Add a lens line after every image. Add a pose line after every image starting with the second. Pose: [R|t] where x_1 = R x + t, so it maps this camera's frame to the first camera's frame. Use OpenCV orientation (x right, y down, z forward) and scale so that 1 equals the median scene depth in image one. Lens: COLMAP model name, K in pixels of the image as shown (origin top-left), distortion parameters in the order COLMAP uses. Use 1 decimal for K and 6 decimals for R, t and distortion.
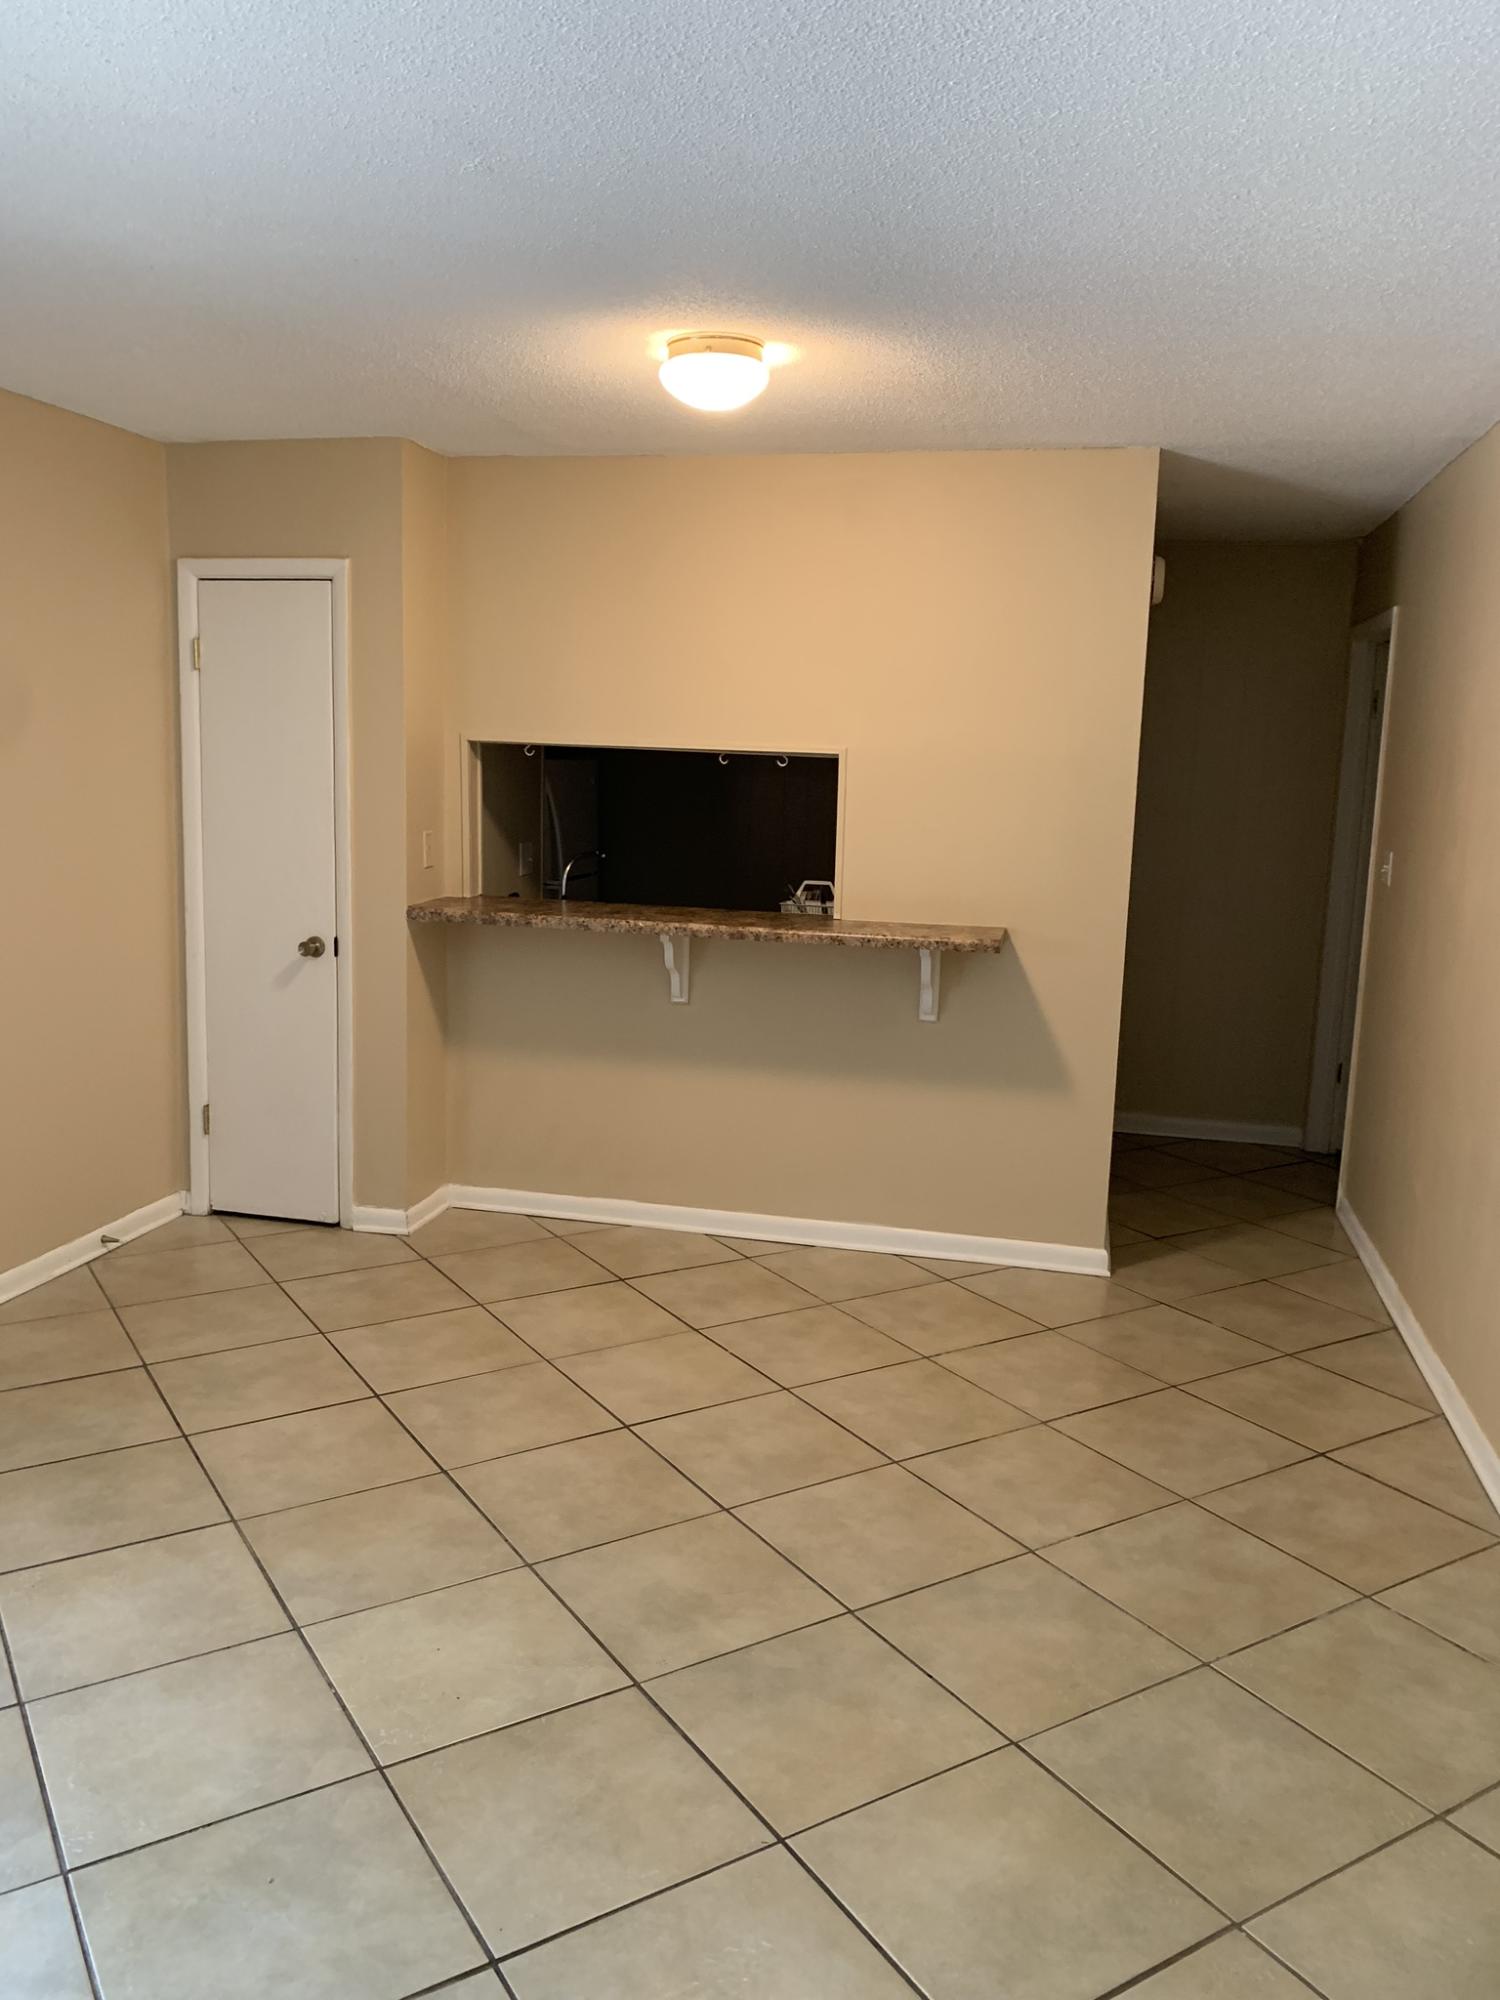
lens RADIAL K [[1488.4, 0, 746.2], [0, 1488.4, 990.3], [0, 0, 1]] dist [0.086100, -0.155792]
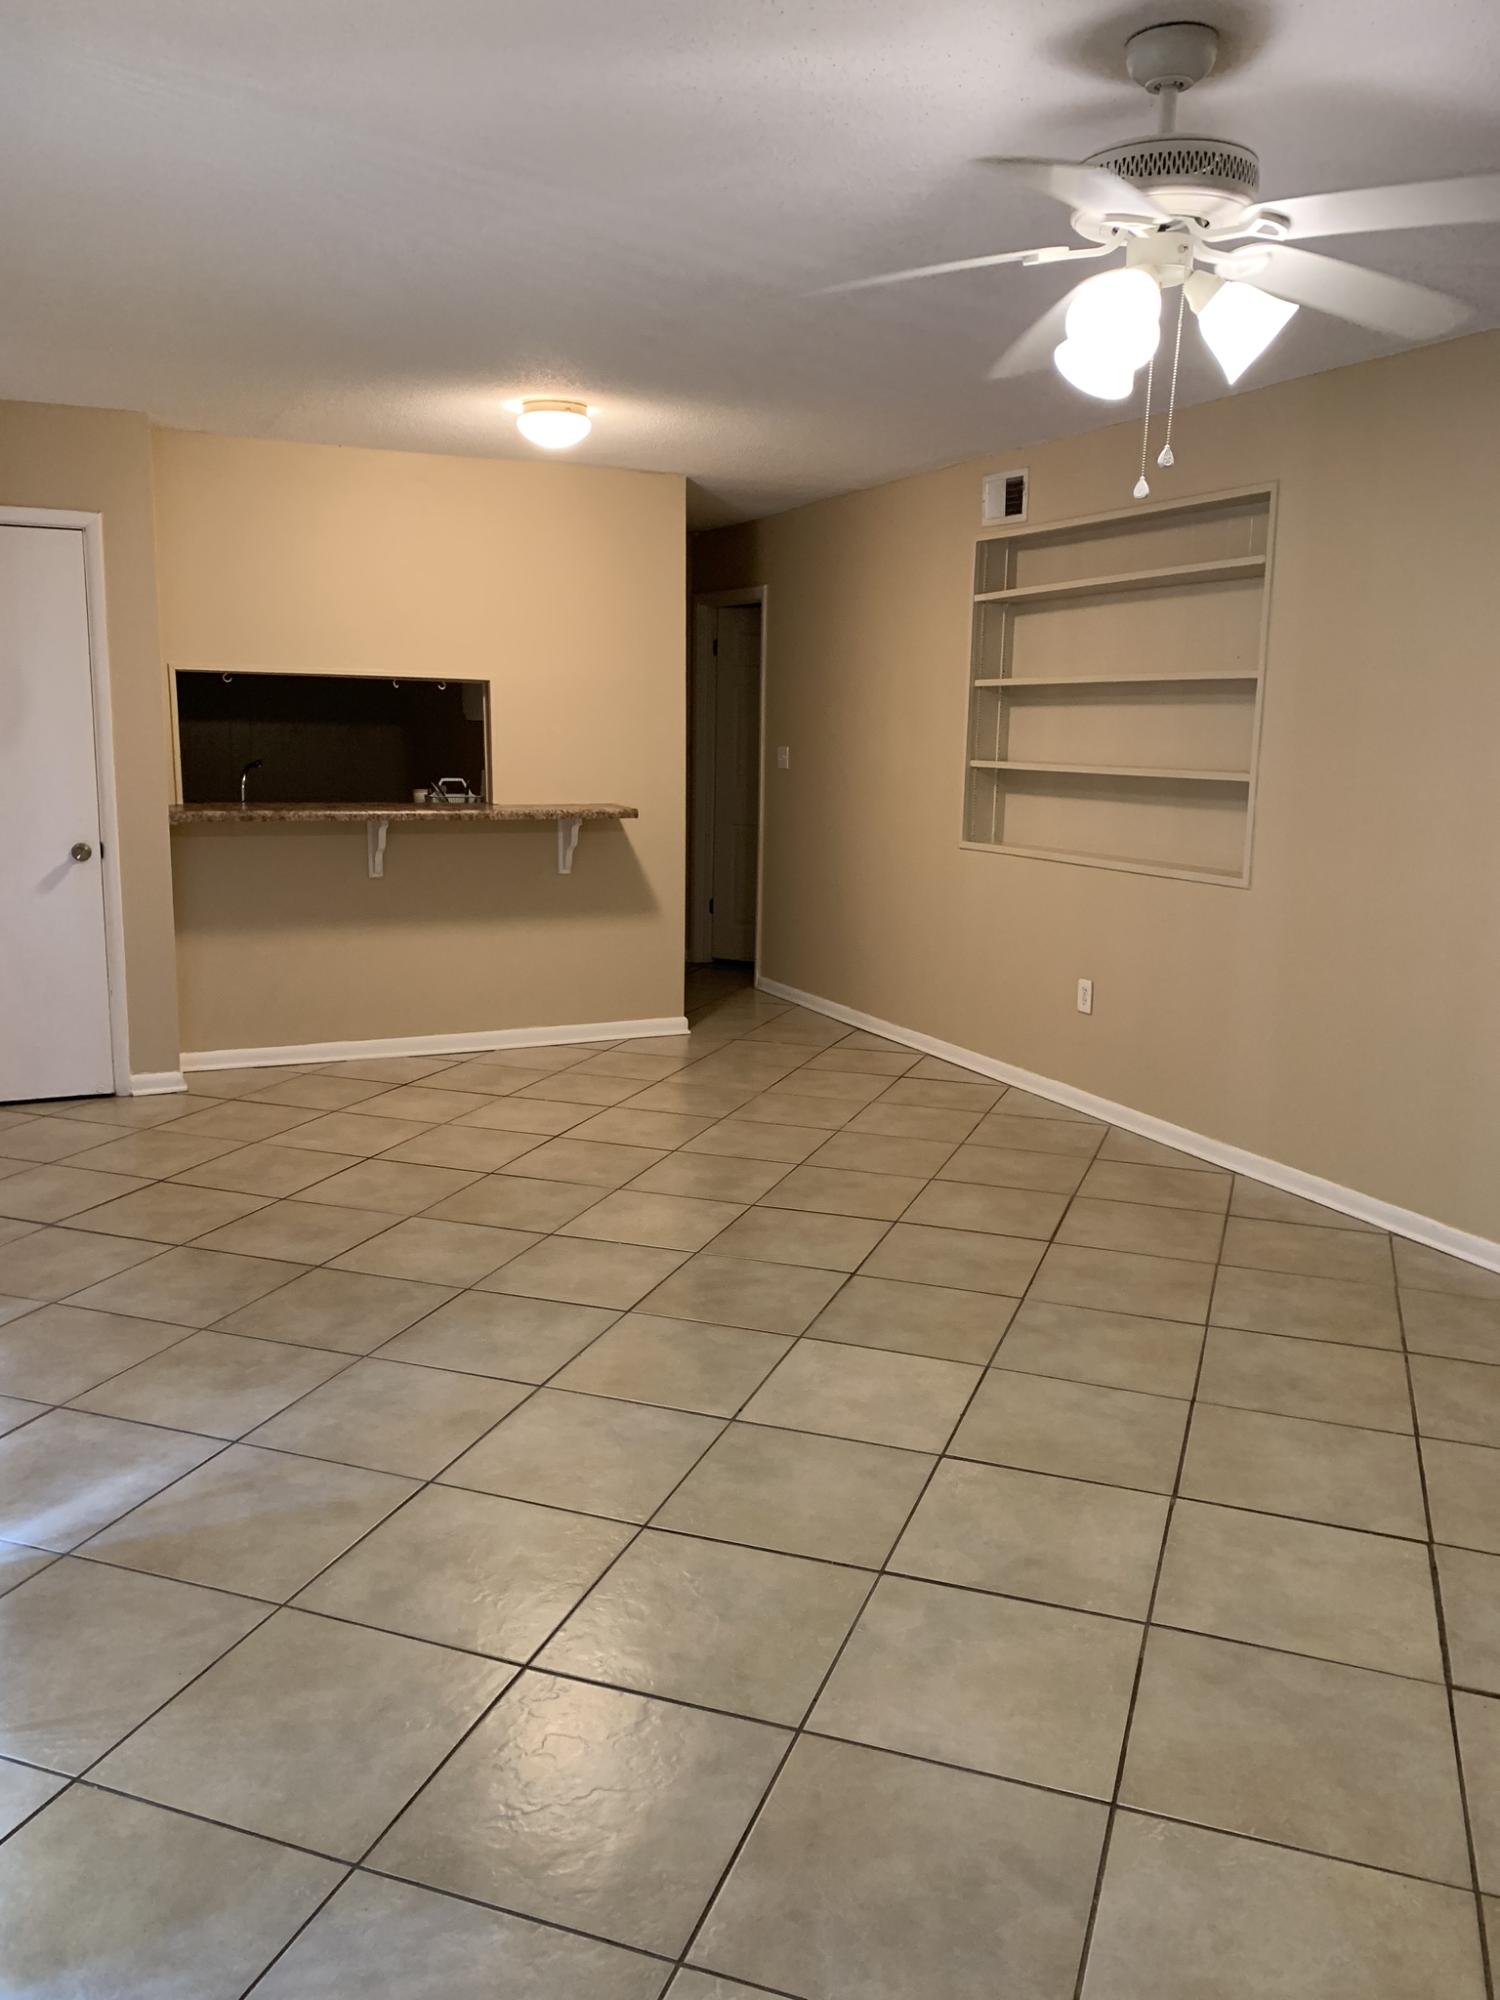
lens RADIAL K [[1487.3, 0, 750.0], [0, 1487.3, 1000.0], [0, 0, 1]] dist [0.000721, -0.087511]
pose [[0.786856, -0.129151, 0.603472, -0.584879], [0.098929, 0.991608, 0.083225, 0.039354], [-0.609156, -0.005786, 0.793029, -0.205859]]
